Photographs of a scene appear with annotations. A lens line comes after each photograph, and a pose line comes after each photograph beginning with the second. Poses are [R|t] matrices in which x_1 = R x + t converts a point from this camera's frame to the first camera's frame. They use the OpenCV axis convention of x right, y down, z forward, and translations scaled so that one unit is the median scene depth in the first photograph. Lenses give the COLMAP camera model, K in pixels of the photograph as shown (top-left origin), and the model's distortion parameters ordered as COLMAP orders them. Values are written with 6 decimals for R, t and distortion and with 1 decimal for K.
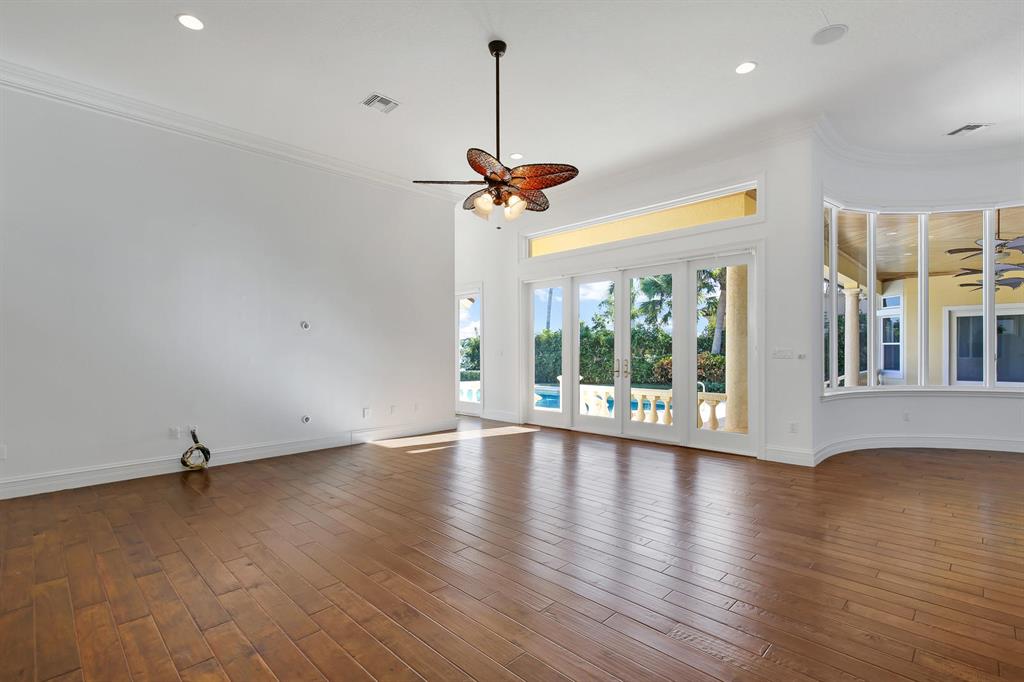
lens RADIAL K [[477.8, 0, 513.7], [0, 477.8, 349.7], [0, 0, 1]] dist [0.021122, -0.001095]
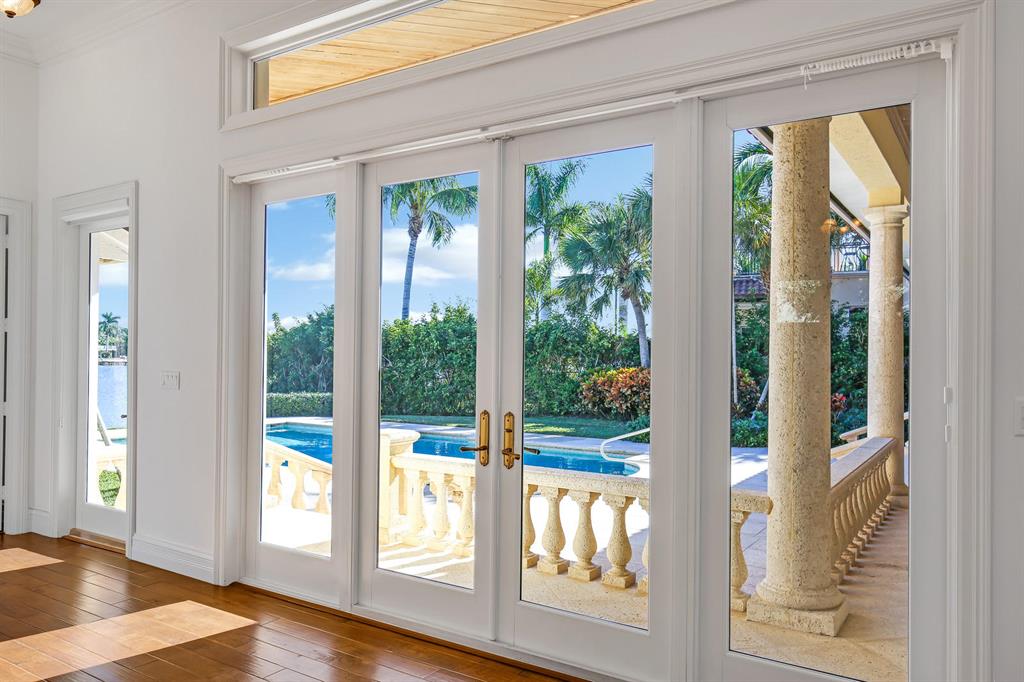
lens RADIAL K [[726.0, 0, 512.0], [0, 726.0, 341.0], [0, 0, 1]] dist [0.007326, 0.002844]
pose [[0.981401, 0.013806, 0.191474, 0.038187], [-0.010960, 0.999813, -0.015915, -0.005417], [-0.191658, 0.013521, 0.981369, 0.139555]]
